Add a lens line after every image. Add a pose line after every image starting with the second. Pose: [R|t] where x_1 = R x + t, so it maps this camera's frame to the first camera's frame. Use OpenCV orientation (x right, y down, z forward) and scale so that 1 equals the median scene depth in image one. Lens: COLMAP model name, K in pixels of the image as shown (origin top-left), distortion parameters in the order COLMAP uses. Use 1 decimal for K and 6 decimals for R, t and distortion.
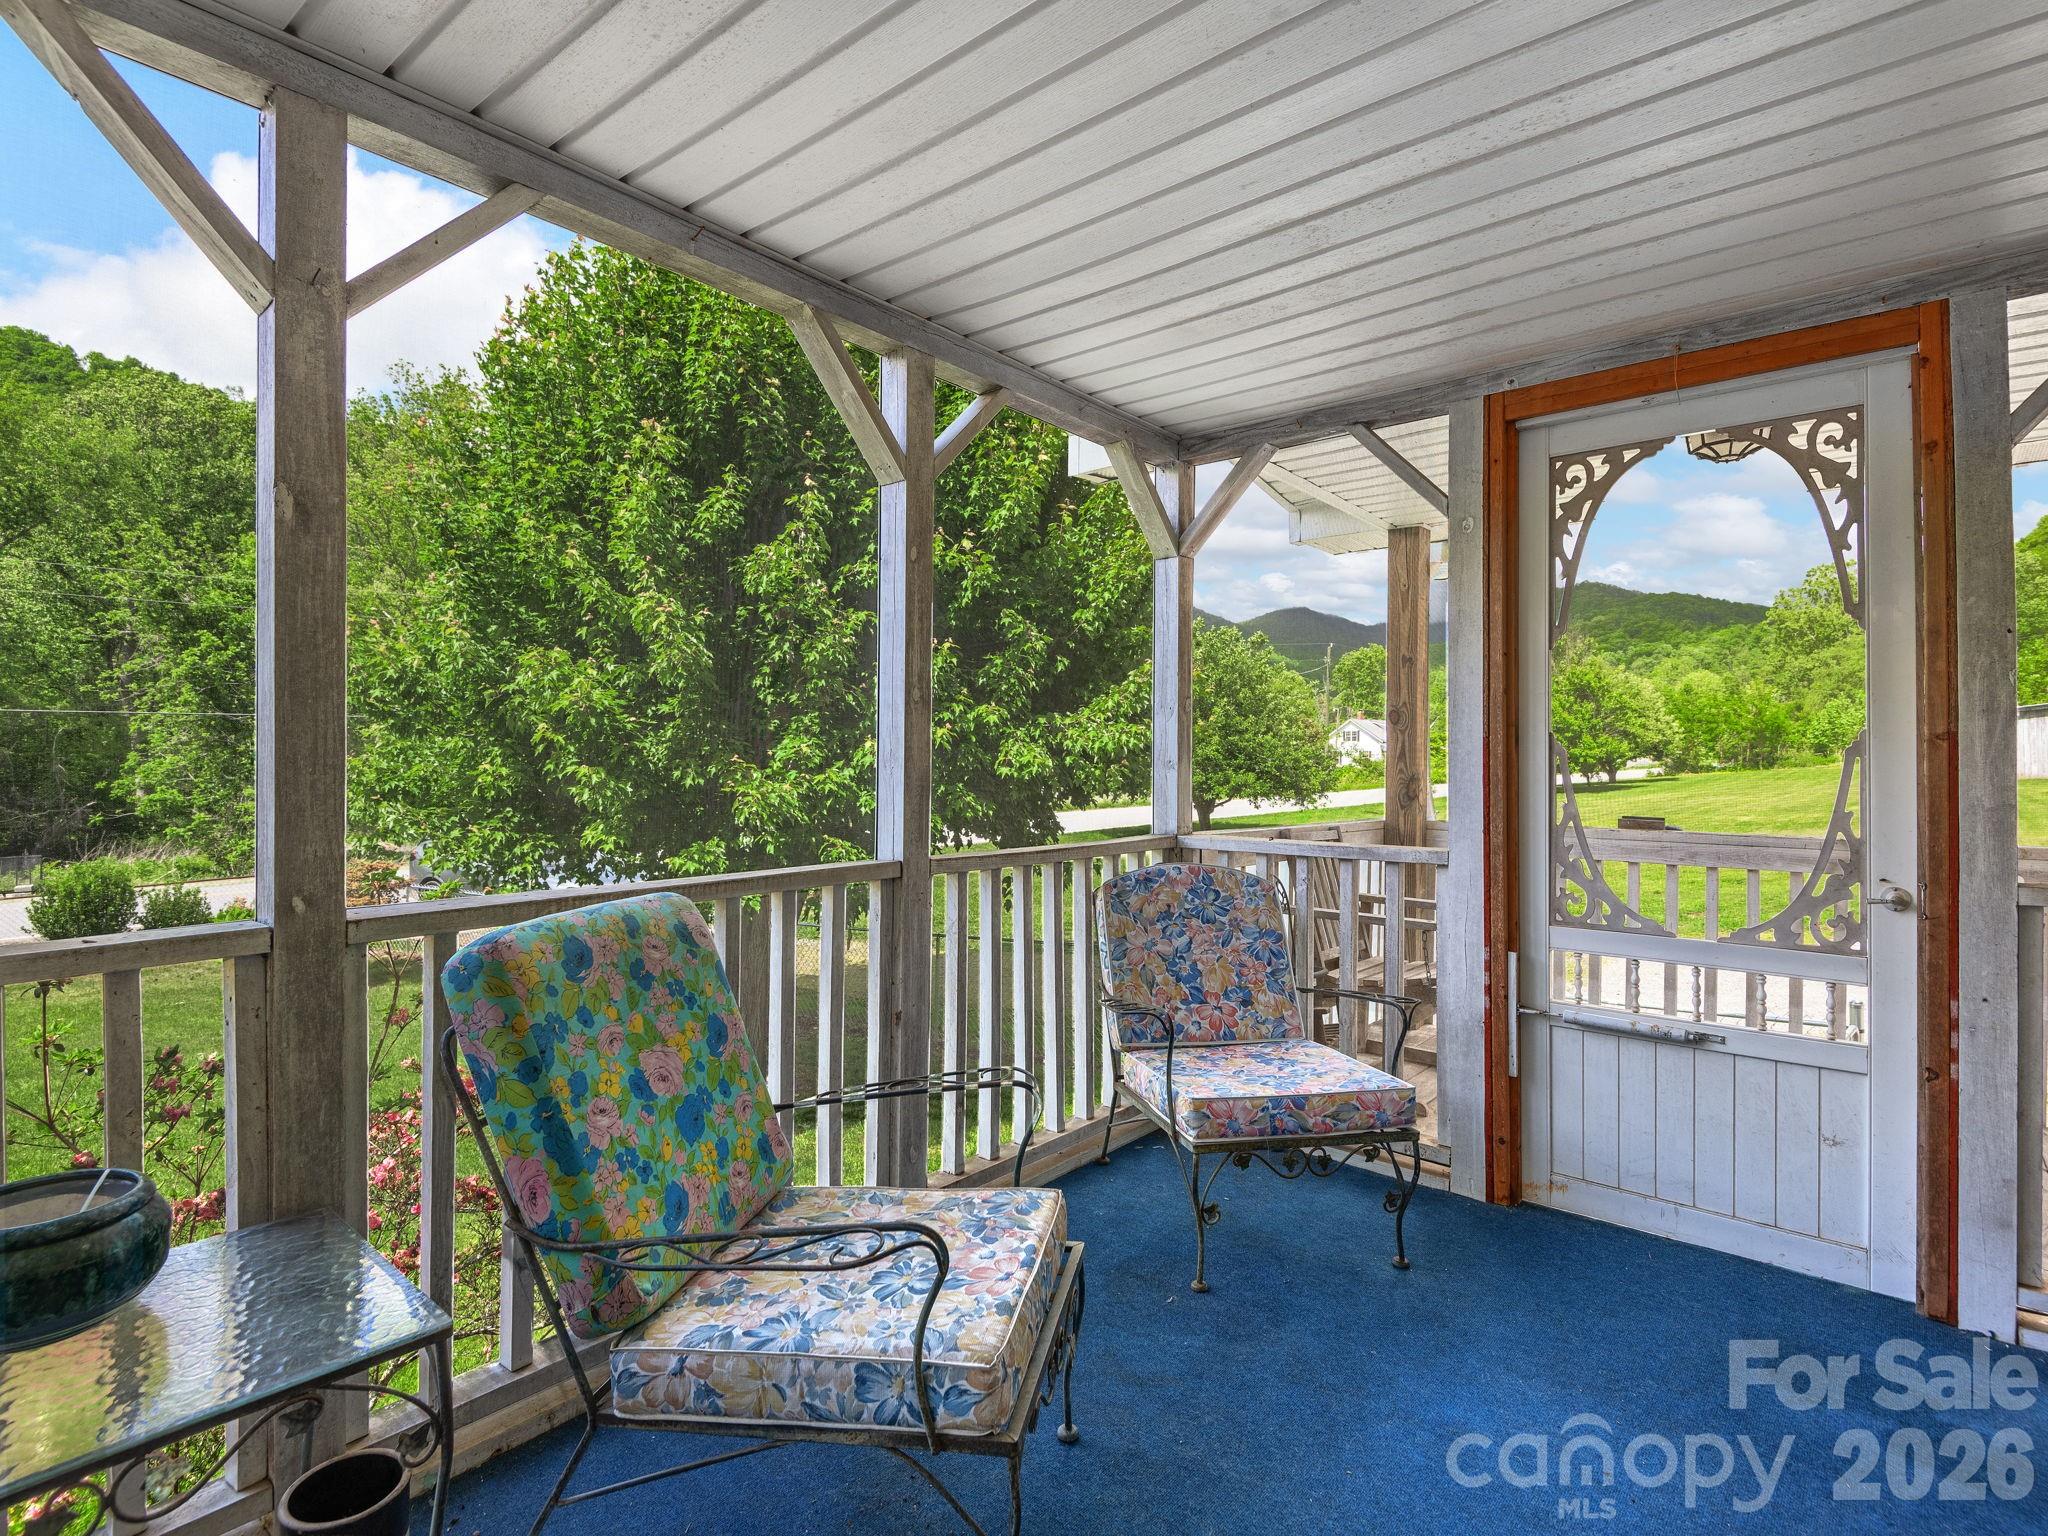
lens RADIAL K [[1069.8, 0, 1024.0], [0, 1069.8, 768.0], [0, 0, 1]] dist [-0.000227, -0.000317]
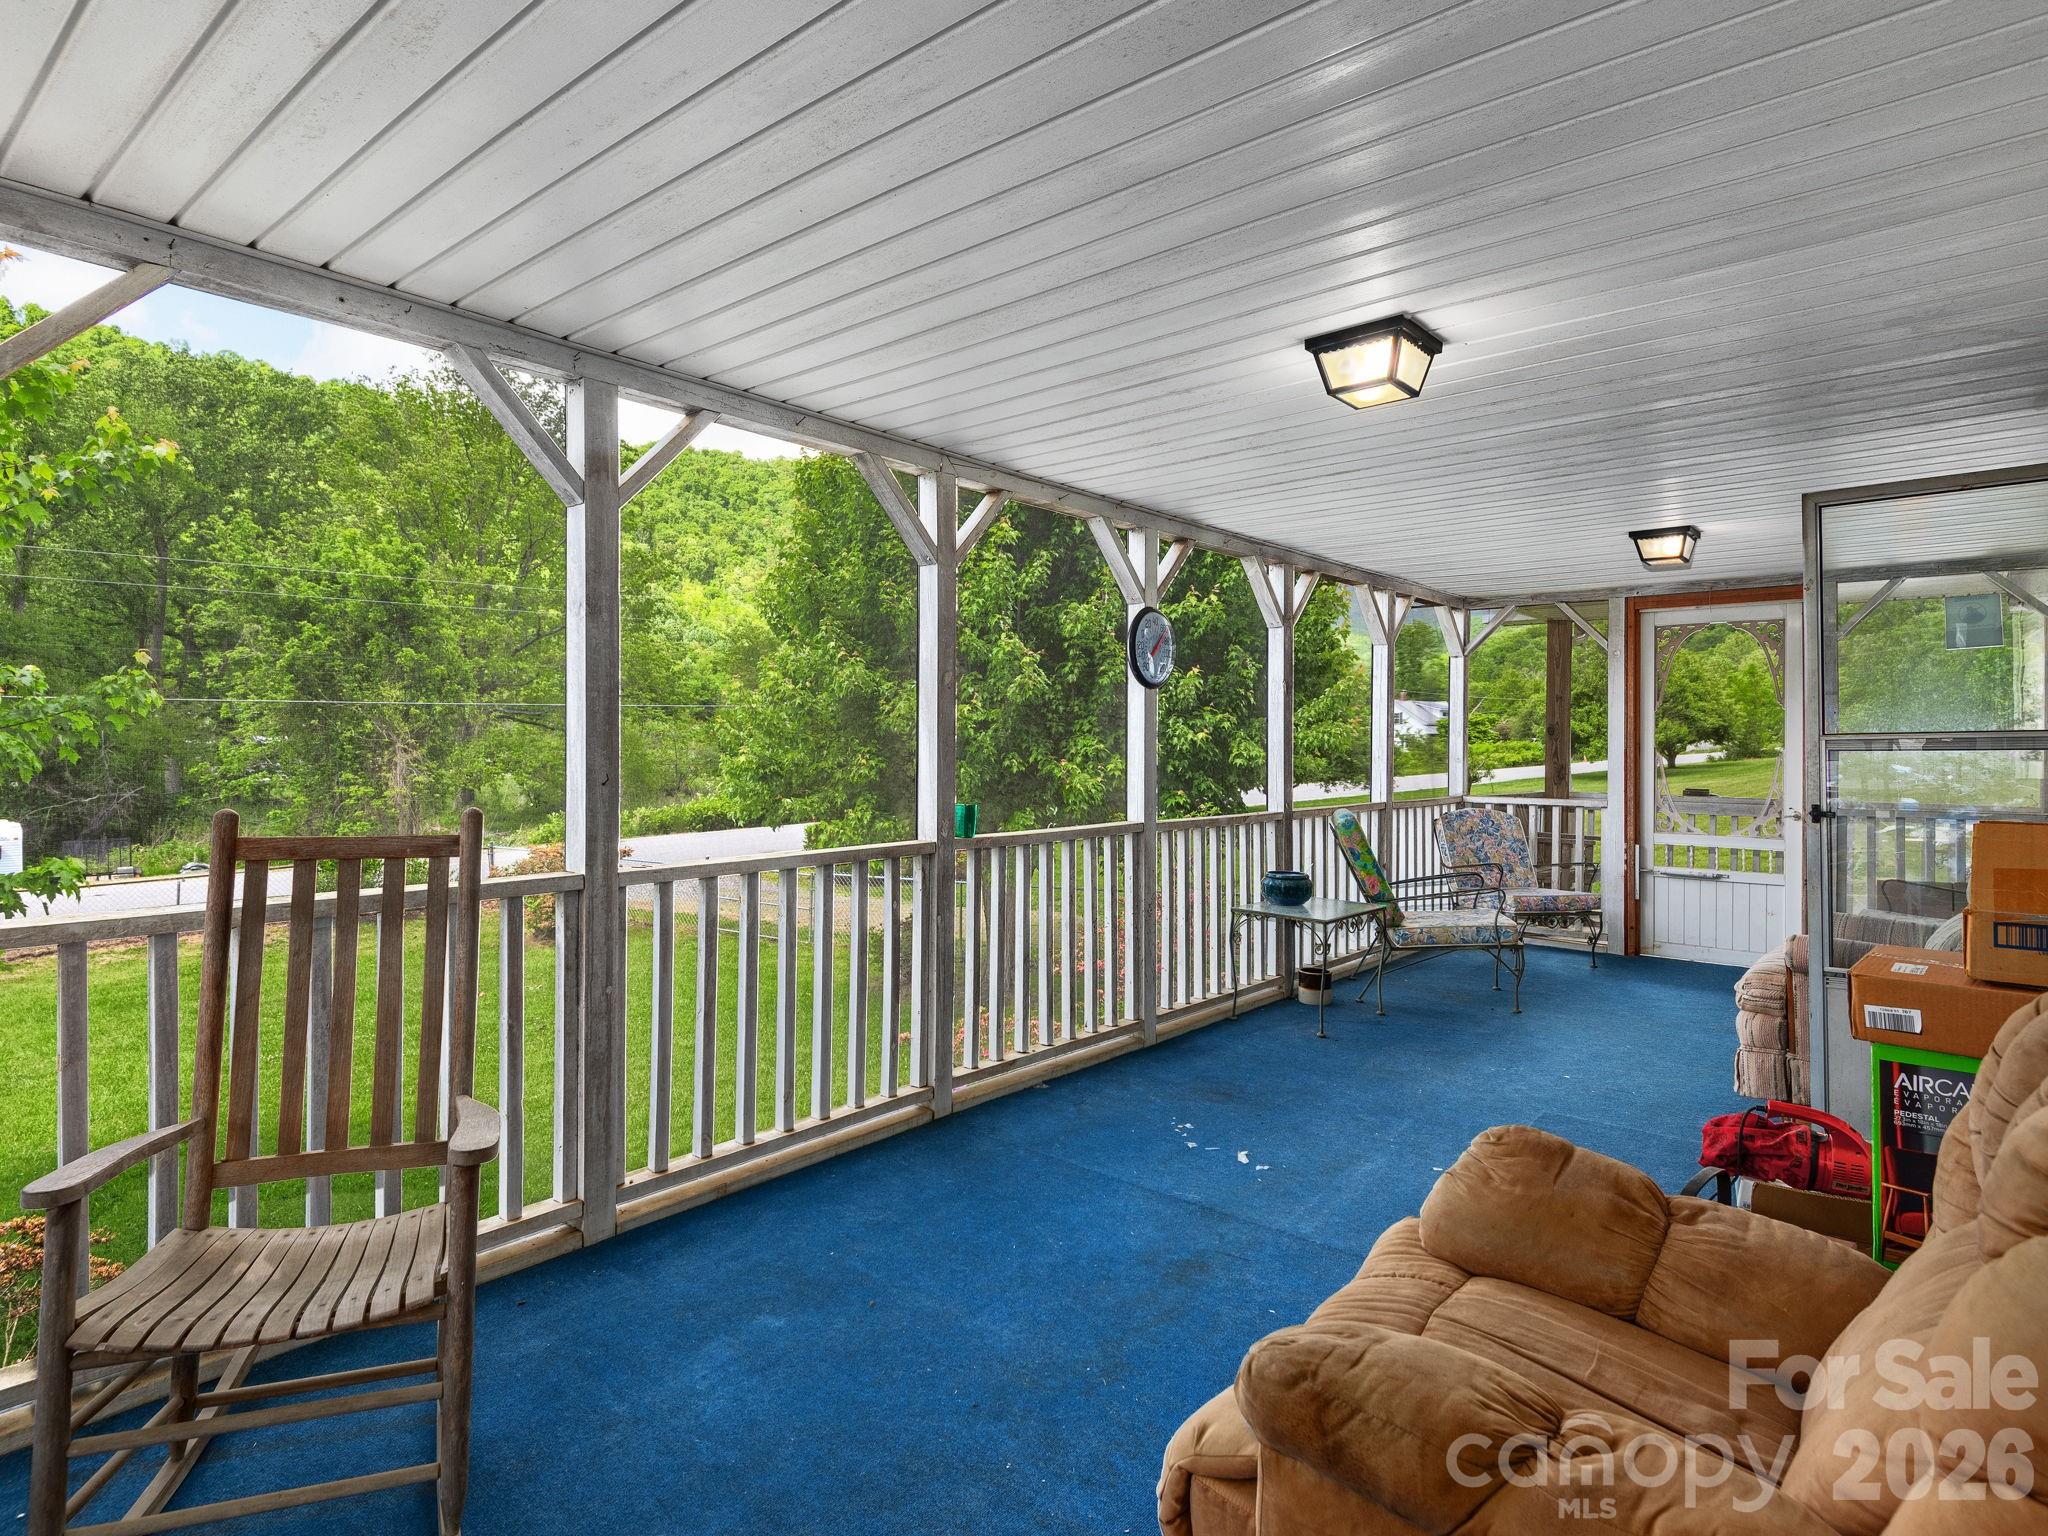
lens RADIAL K [[1149.1, 0, 1024.0], [0, 1149.1, 768.0], [0, 0, 1]] dist [0.002700, -0.000431]
pose [[0.999958, -0.000779, -0.009149, -0.491812], [0.000903, 0.999907, 0.013643, -0.014441], [0.009137, -0.013651, 0.999865, -0.866990]]
